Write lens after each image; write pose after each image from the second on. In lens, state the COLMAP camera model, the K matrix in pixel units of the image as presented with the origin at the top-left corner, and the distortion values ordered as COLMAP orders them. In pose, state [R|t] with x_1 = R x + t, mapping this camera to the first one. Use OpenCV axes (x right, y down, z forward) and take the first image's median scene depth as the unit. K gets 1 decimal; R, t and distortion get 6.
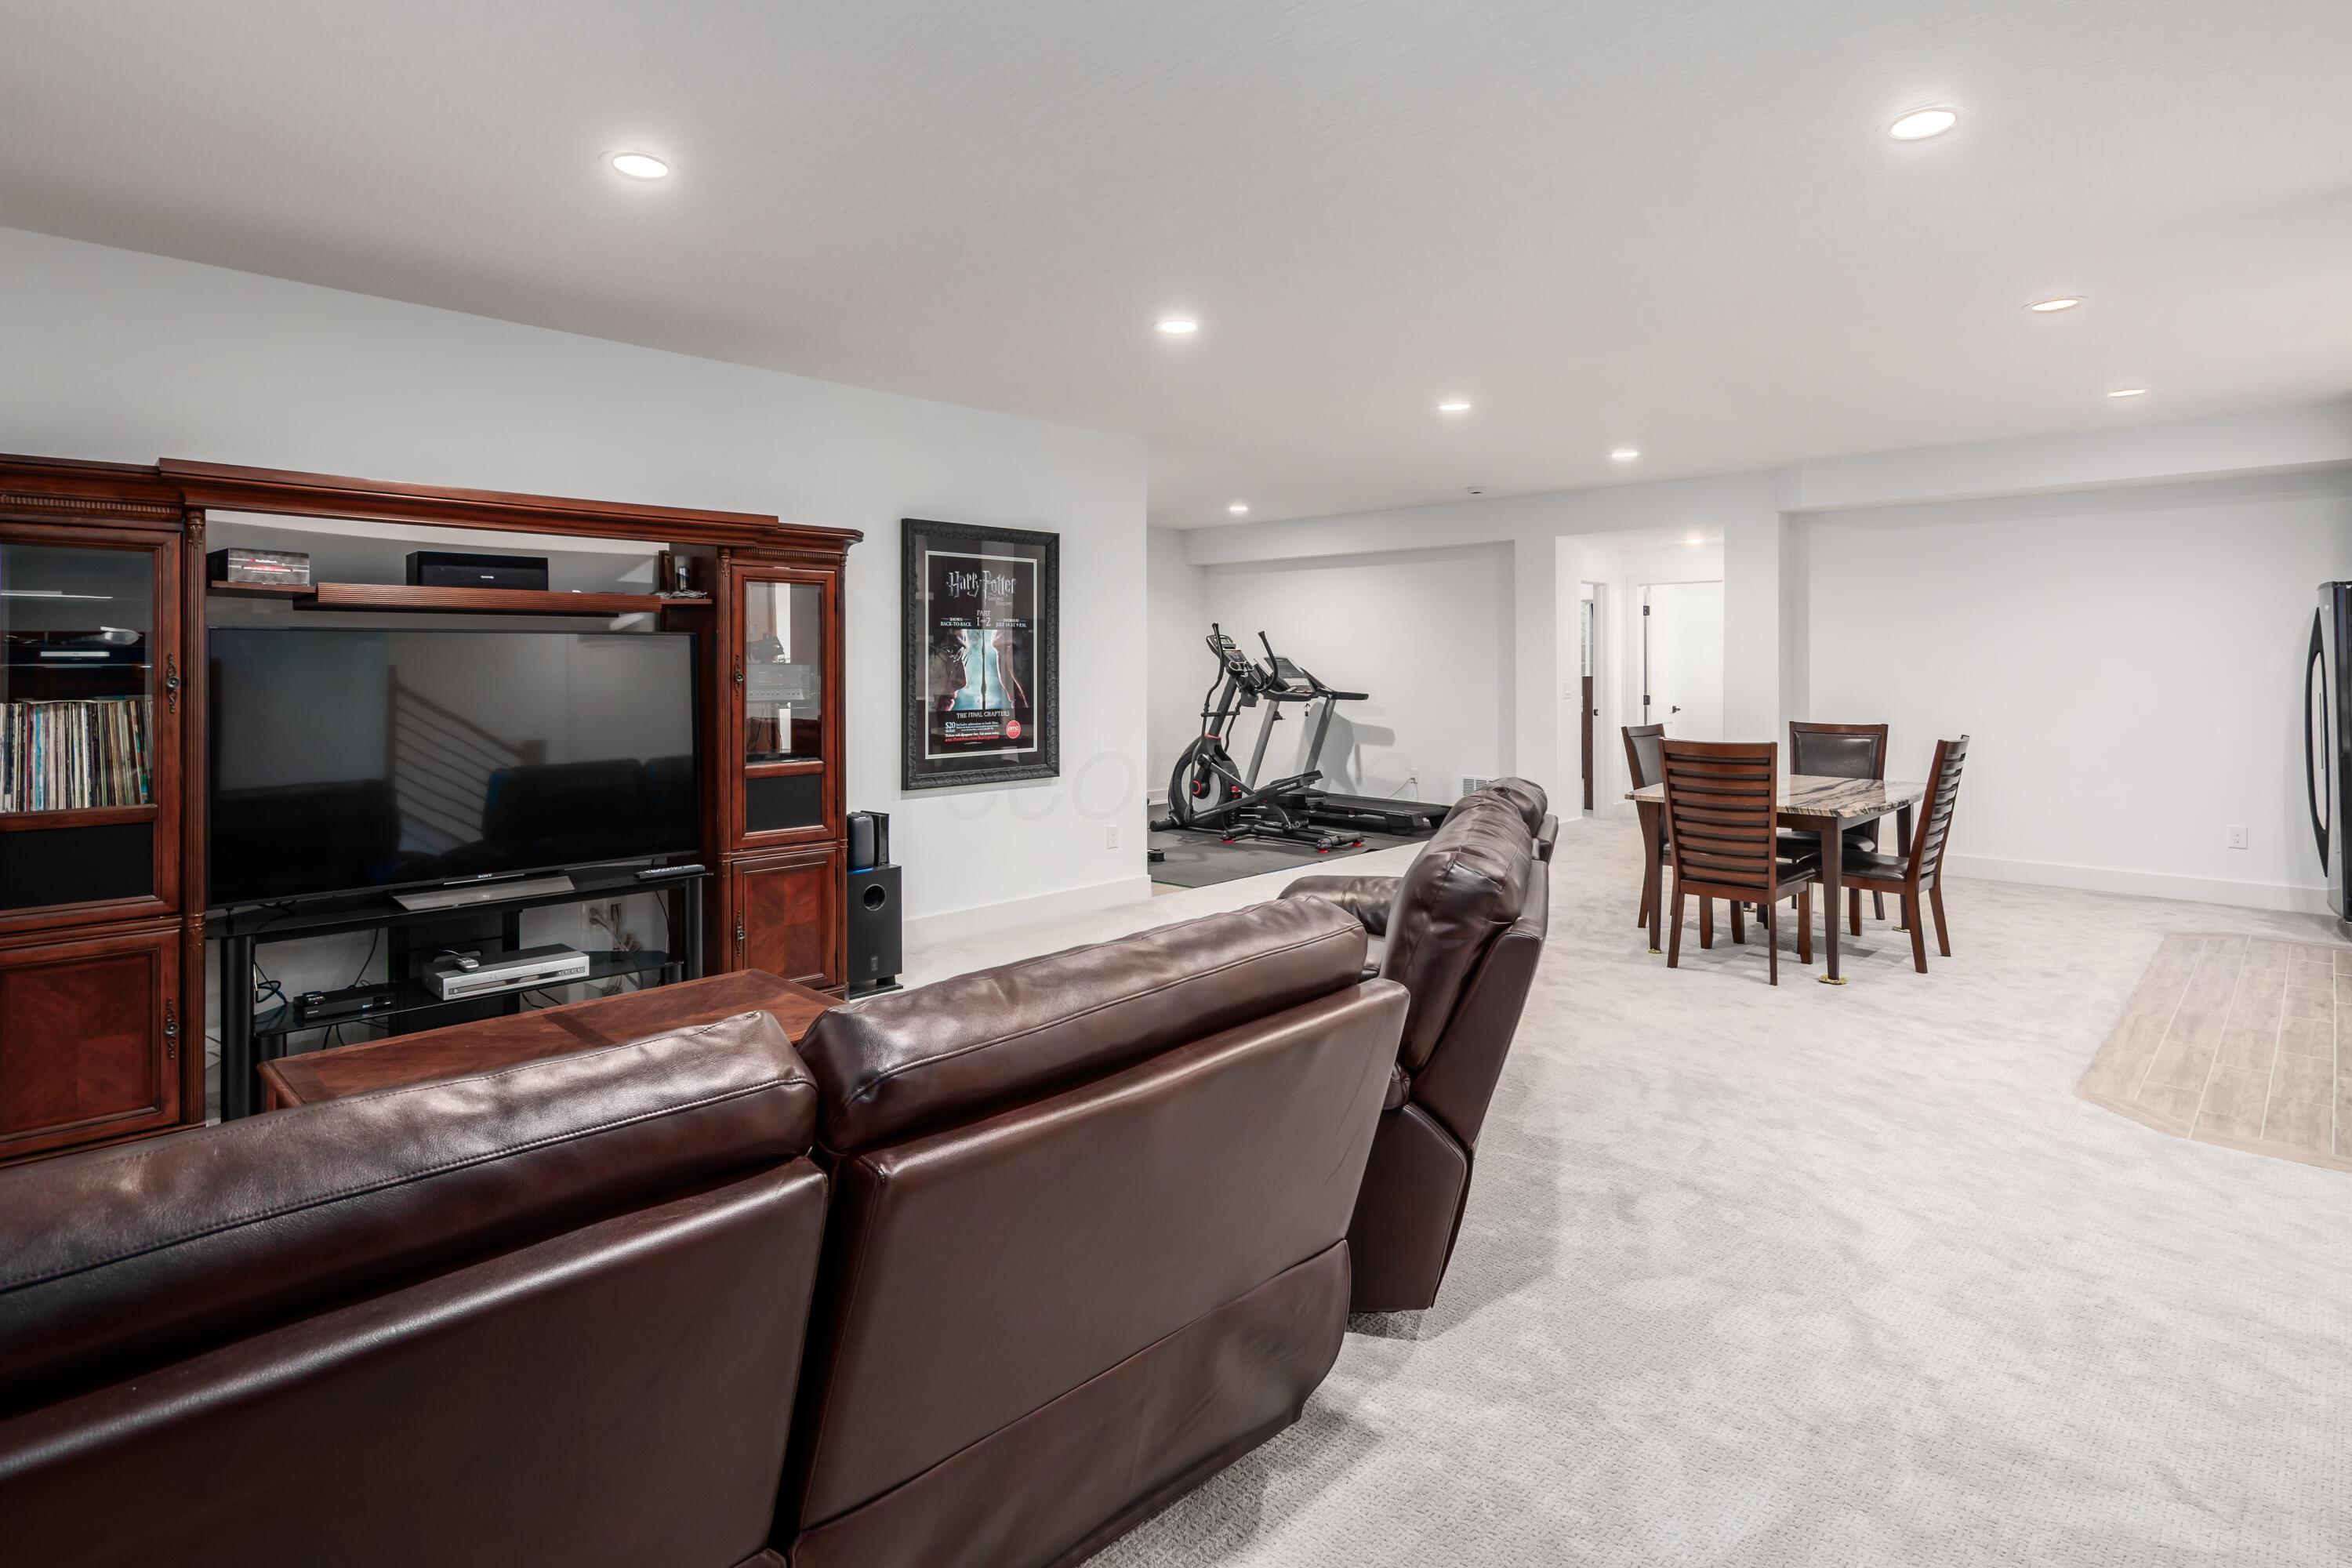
lens RADIAL K [[1201.0, 0, 1177.6], [0, 1201.0, 674.2], [0, 0, 1]] dist [-0.000411, -0.000056]
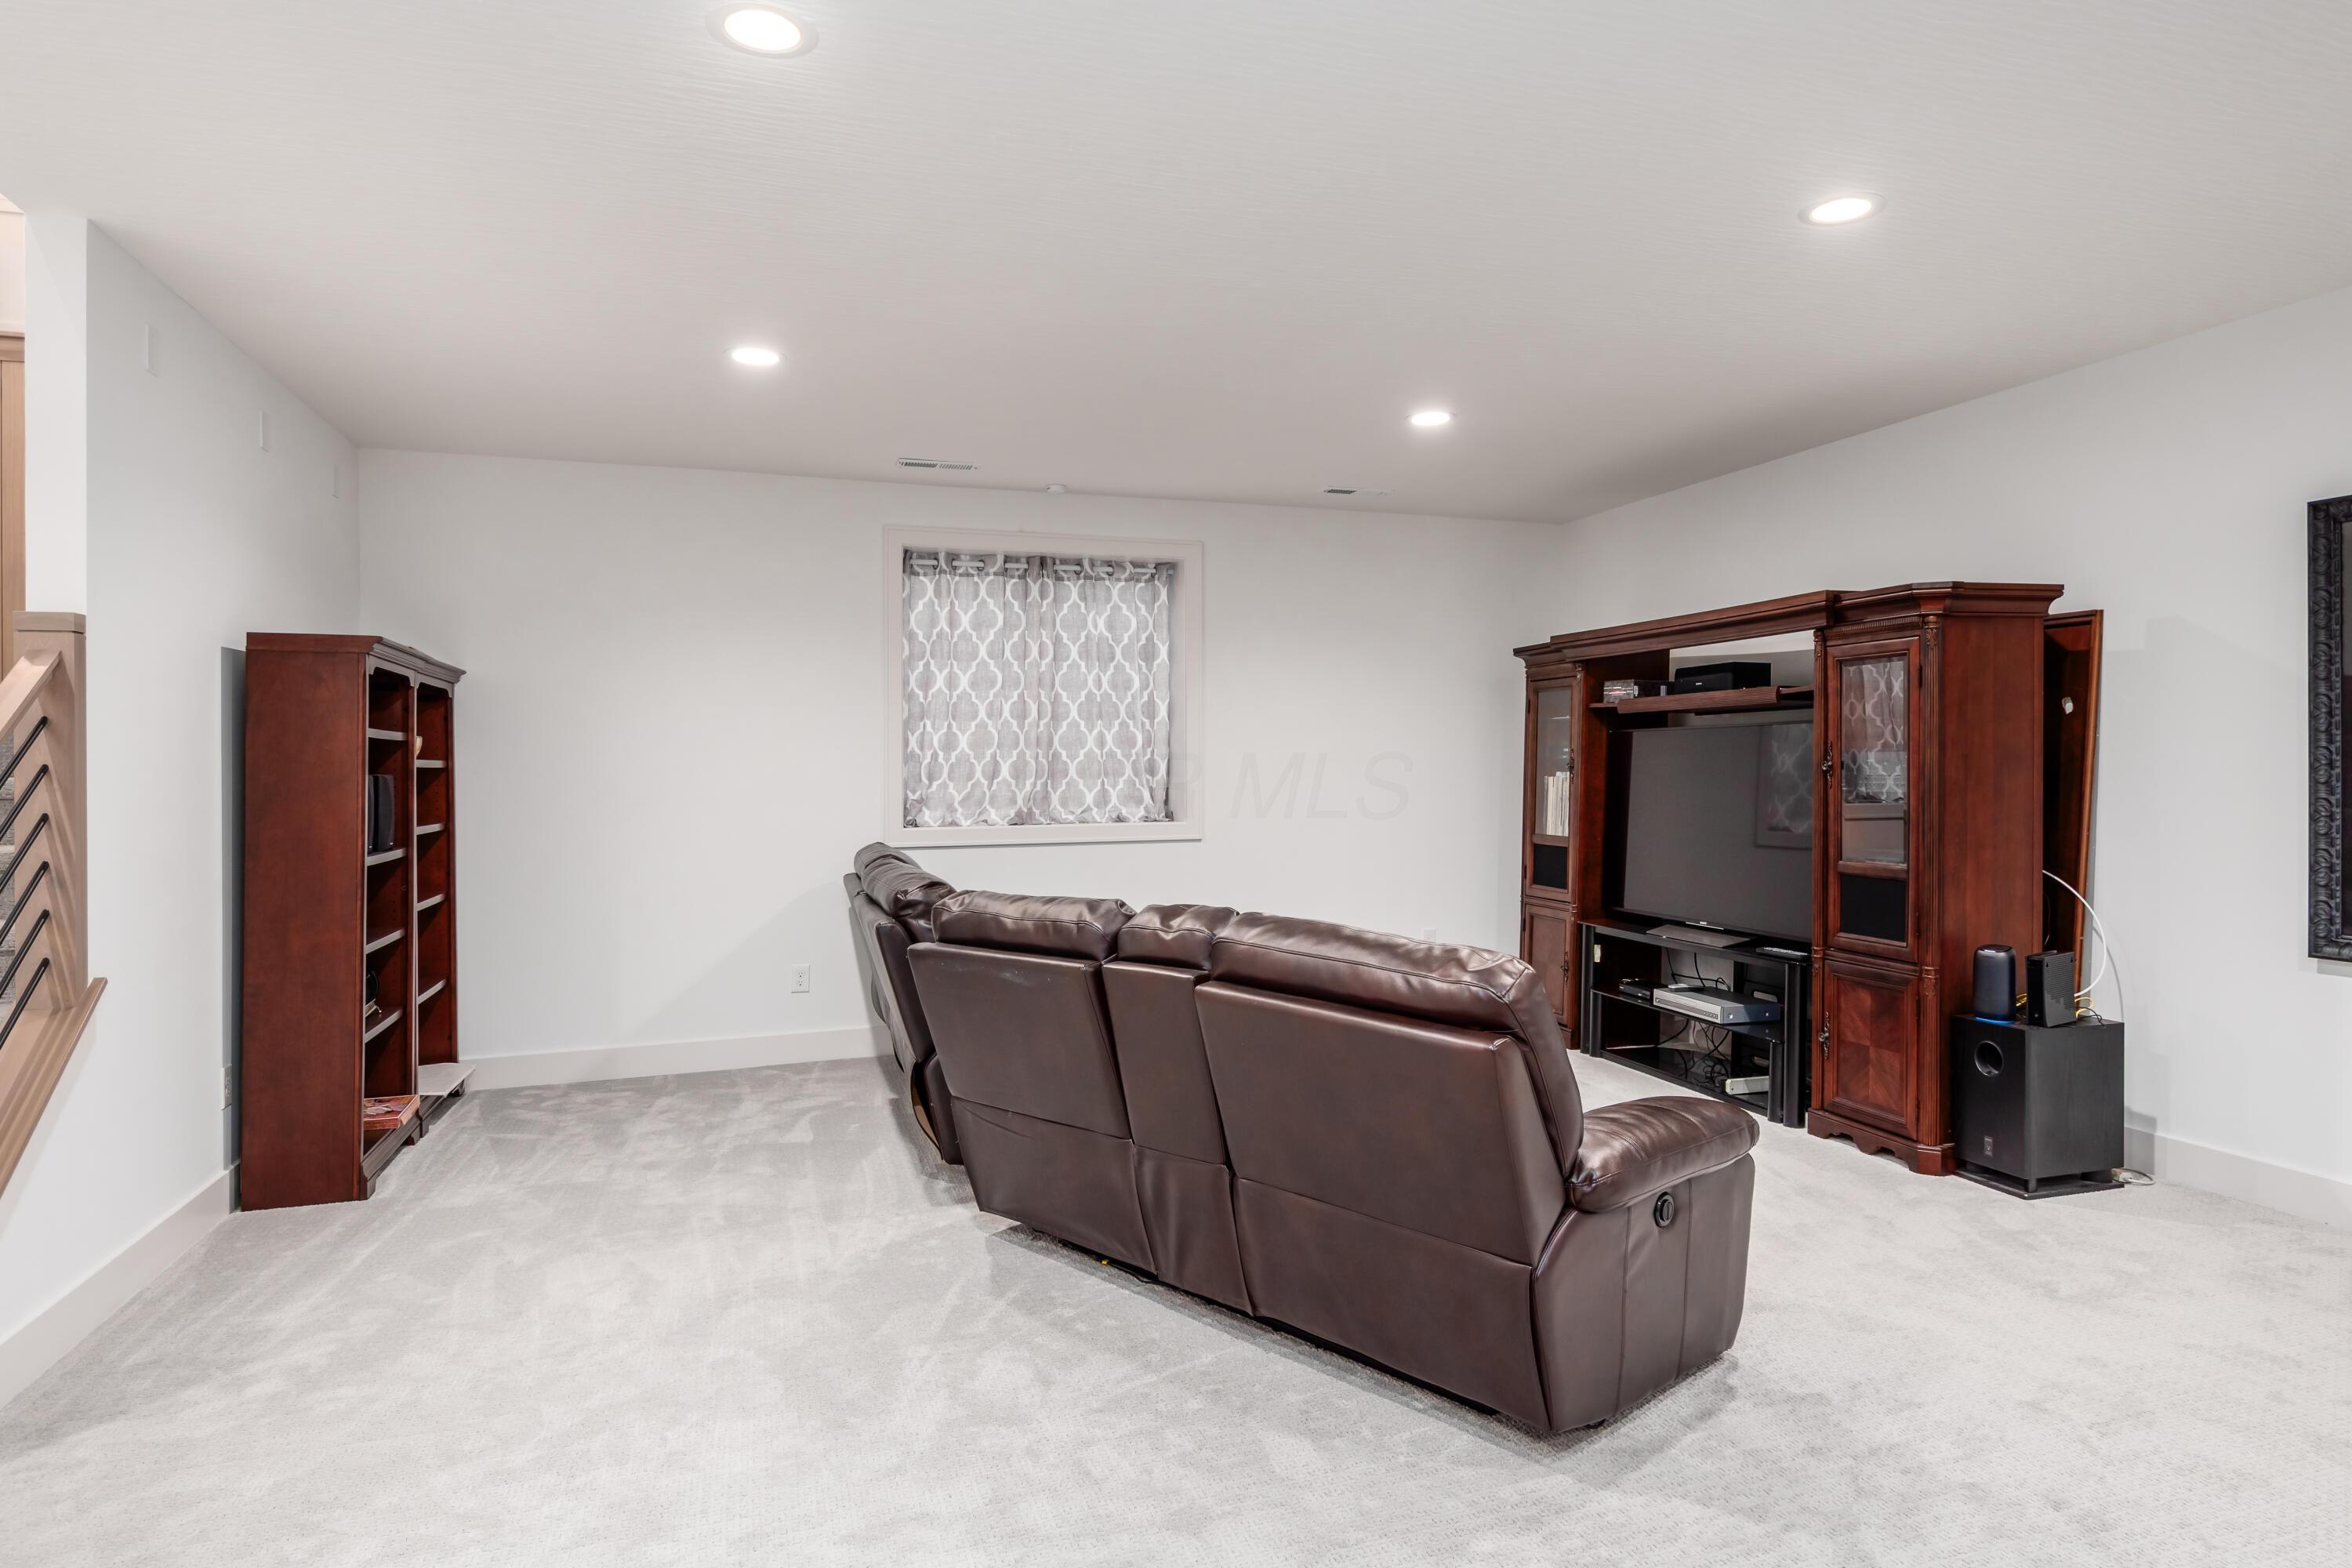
lens RADIAL K [[1277.5, 0, 1176.0], [0, 1277.5, 784.0], [0, 0, 1]] dist [-0.000146, -0.000049]
pose [[-0.459884, 0.015441, -0.887845, 1.022406], [-0.000303, 0.999846, 0.017546, -0.001328], [0.887979, 0.008339, -0.459809, 1.349411]]
